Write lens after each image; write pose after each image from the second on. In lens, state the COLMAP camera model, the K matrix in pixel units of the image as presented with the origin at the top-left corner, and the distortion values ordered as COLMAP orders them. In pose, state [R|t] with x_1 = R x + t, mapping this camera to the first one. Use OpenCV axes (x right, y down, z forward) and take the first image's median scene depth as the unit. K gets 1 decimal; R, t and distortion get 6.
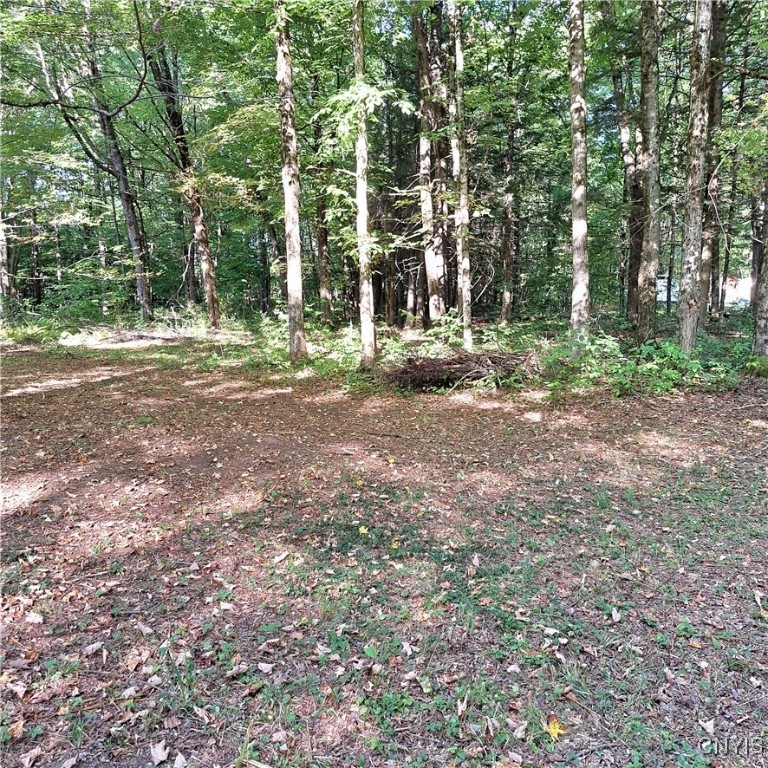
lens RADIAL K [[767.4, 0, 383.8], [0, 767.4, 384.3], [0, 0, 1]] dist [0.050530, 0.000000]
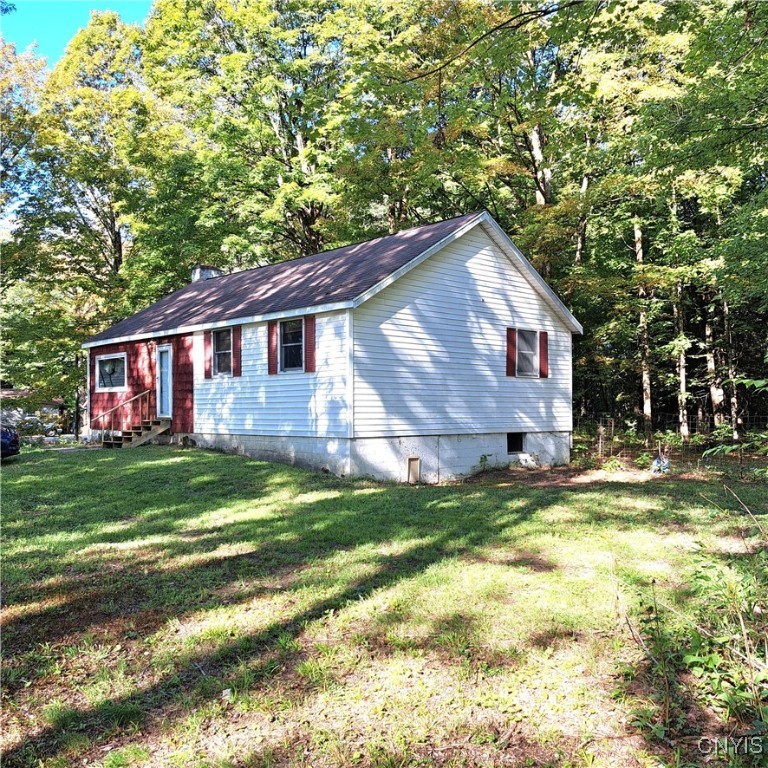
lens RADIAL K [[767.4, 0, 384.4], [0, 767.4, 385.8], [0, 0, 1]] dist [0.050530, 0.000000]
pose [[0.940007, -0.012215, -0.340938, -0.042061], [-0.037407, 0.989643, -0.138594, 0.091232], [0.339099, 0.143033, 0.929813, -0.871864]]
